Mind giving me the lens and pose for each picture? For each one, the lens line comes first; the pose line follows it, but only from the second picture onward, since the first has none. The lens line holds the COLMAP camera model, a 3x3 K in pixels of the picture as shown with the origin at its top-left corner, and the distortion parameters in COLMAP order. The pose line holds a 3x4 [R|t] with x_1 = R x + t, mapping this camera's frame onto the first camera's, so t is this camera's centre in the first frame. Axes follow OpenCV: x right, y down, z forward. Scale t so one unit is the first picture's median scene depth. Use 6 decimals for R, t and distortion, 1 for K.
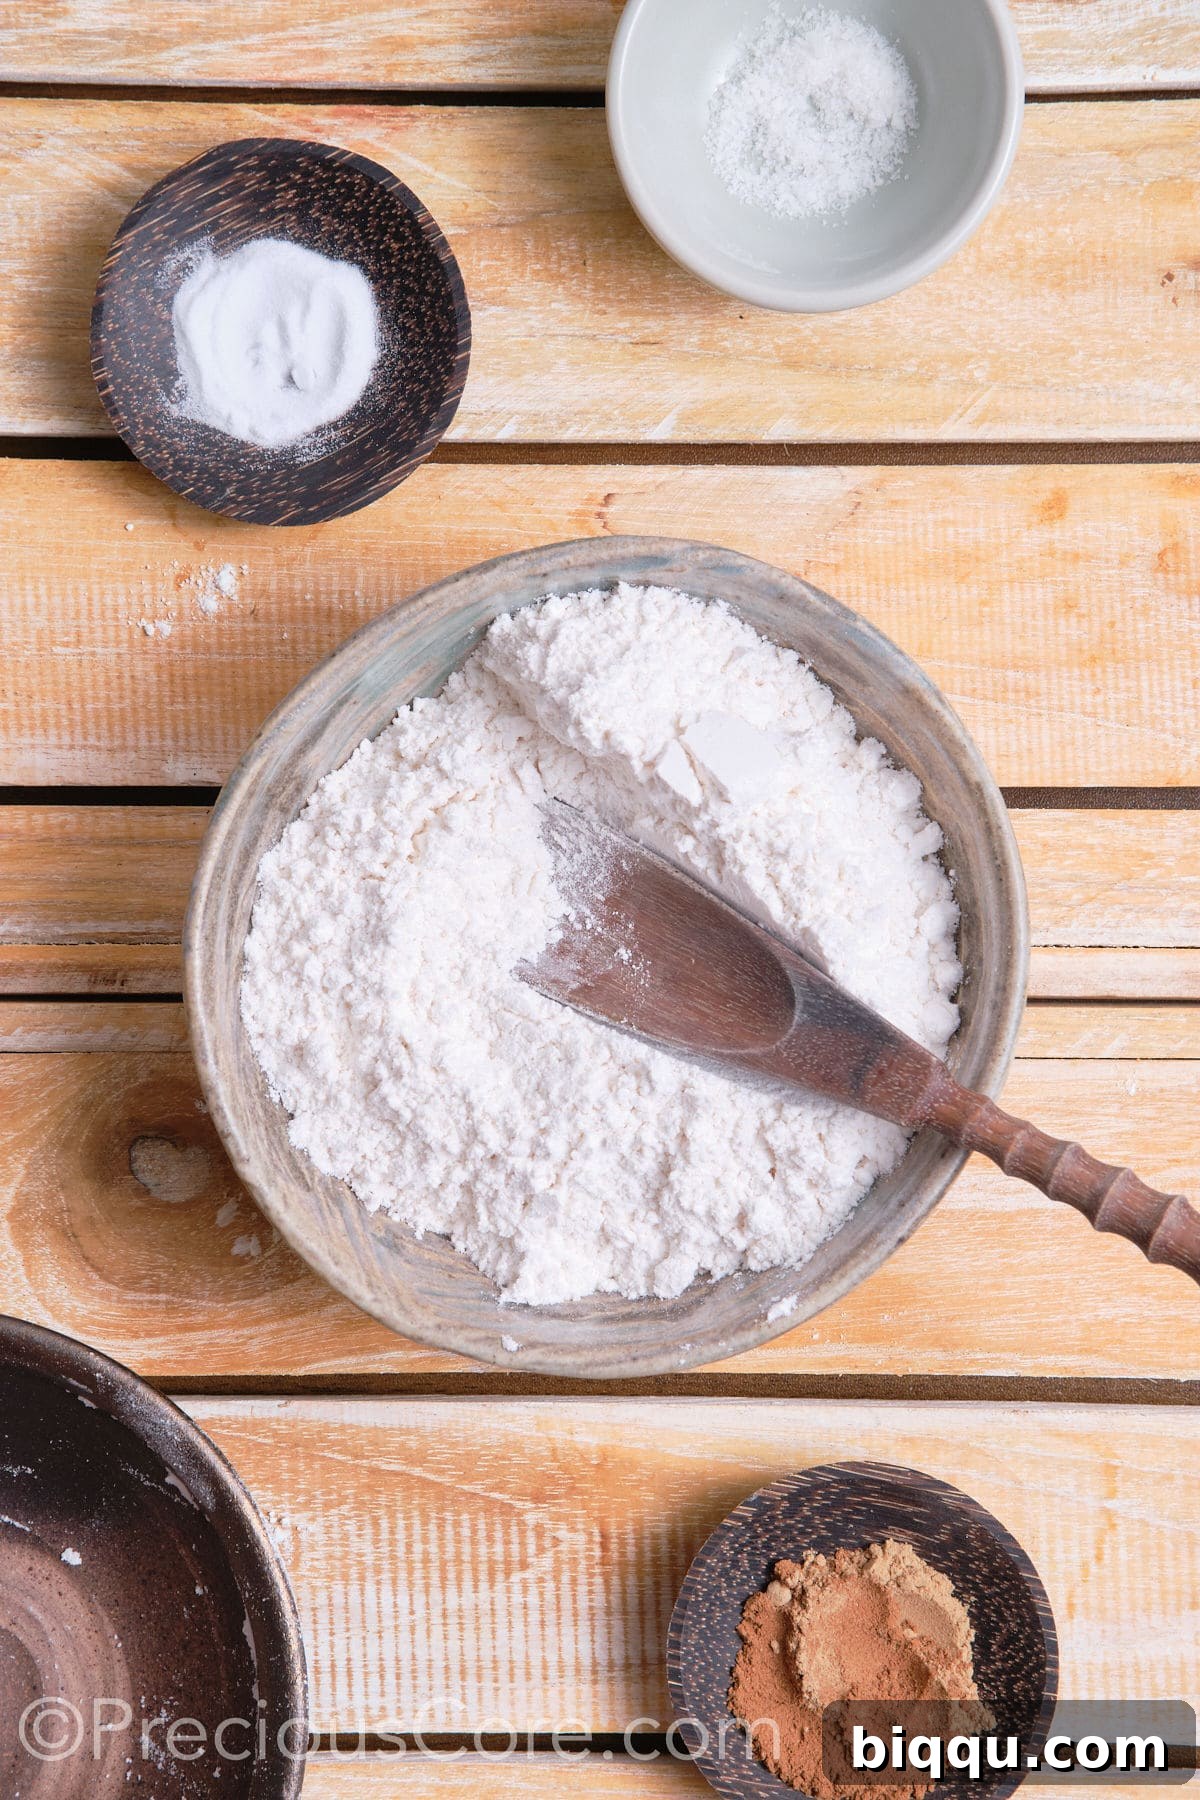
lens RADIAL K [[5316.7, 0, 601.2], [0, 5316.7, 909.1], [0, 0, 1]] dist [0.932519, 0.000000]
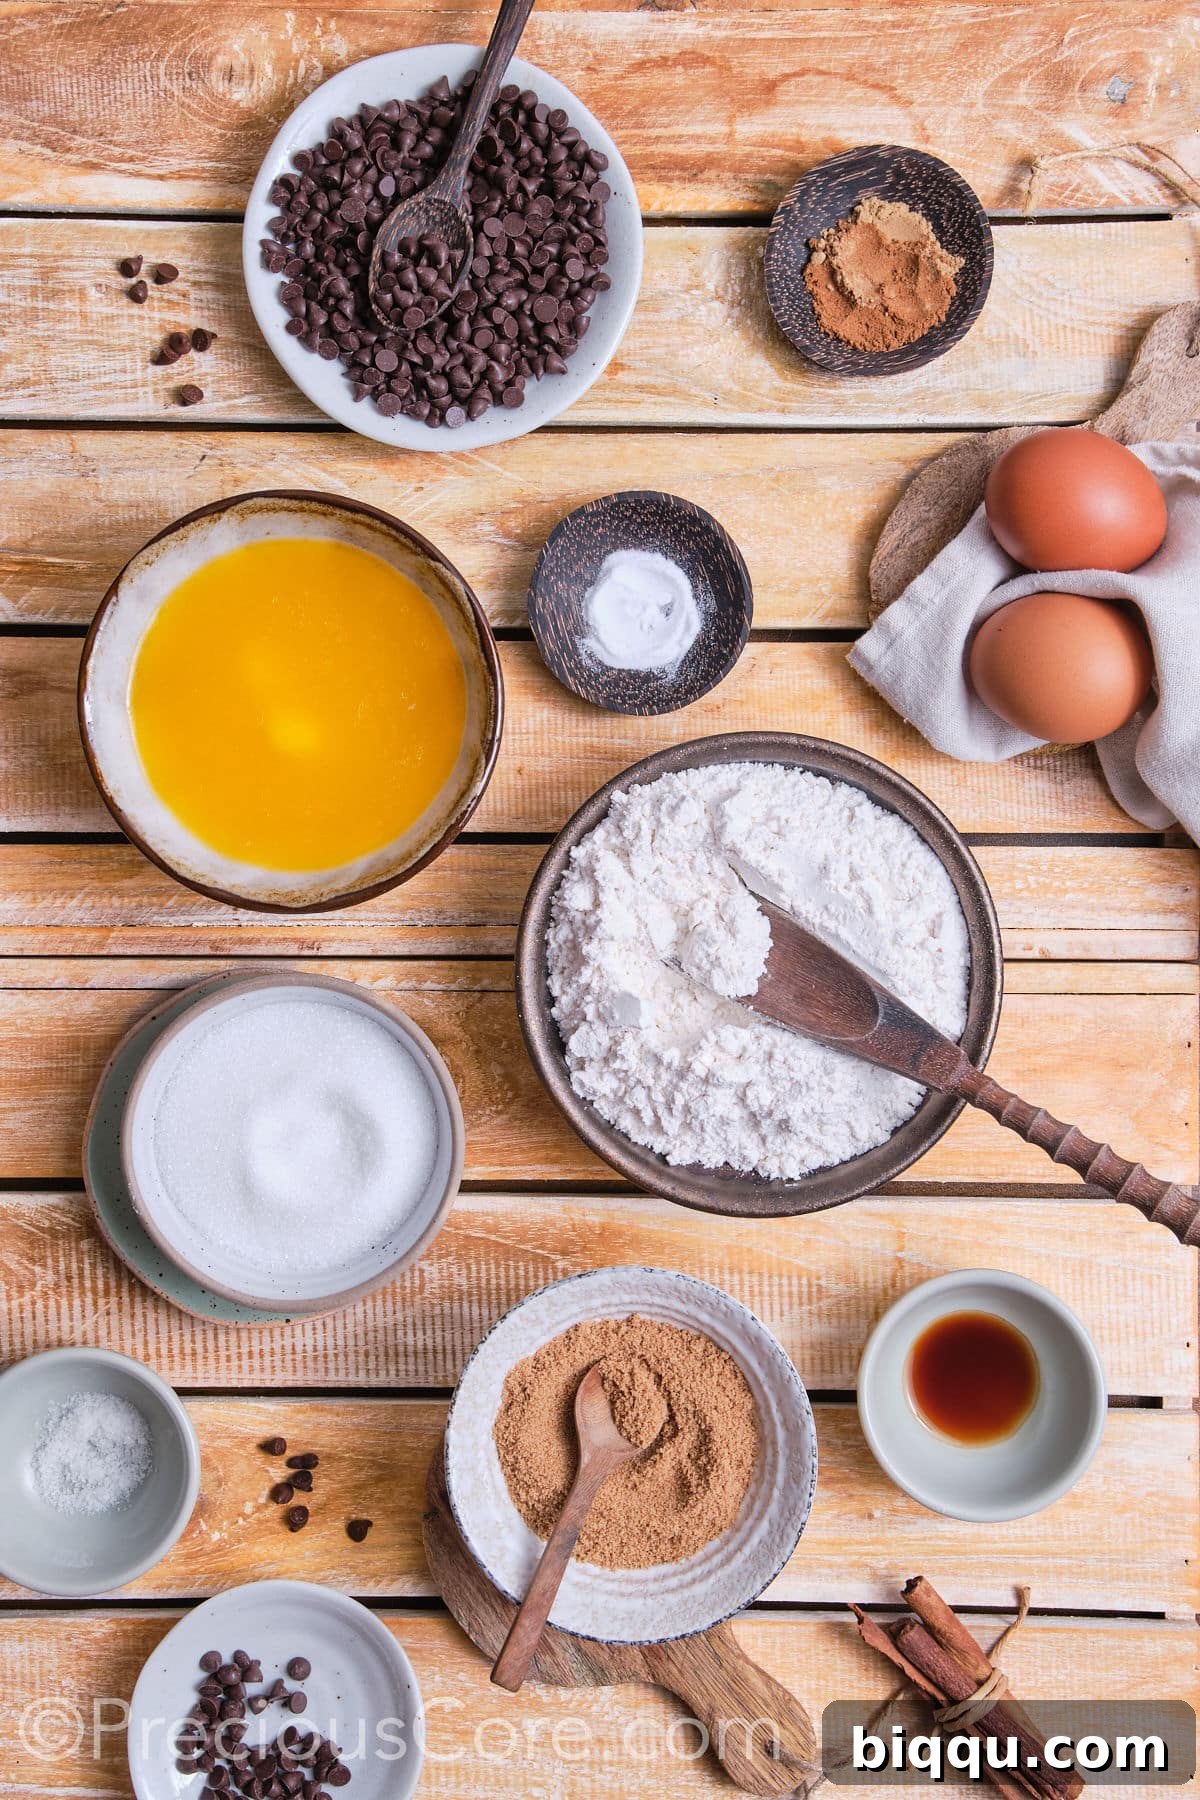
lens RADIAL K [[5316.7, 0, 611.3], [0, 5316.7, 894.1], [0, 0, 1]] dist [0.932519, 0.000000]
pose [[0.999735, -0.000286, -0.023003, 0.041637], [0.000178, 0.999989, -0.004686, 0.004386], [0.023004, 0.004681, 0.999724, -0.678854]]
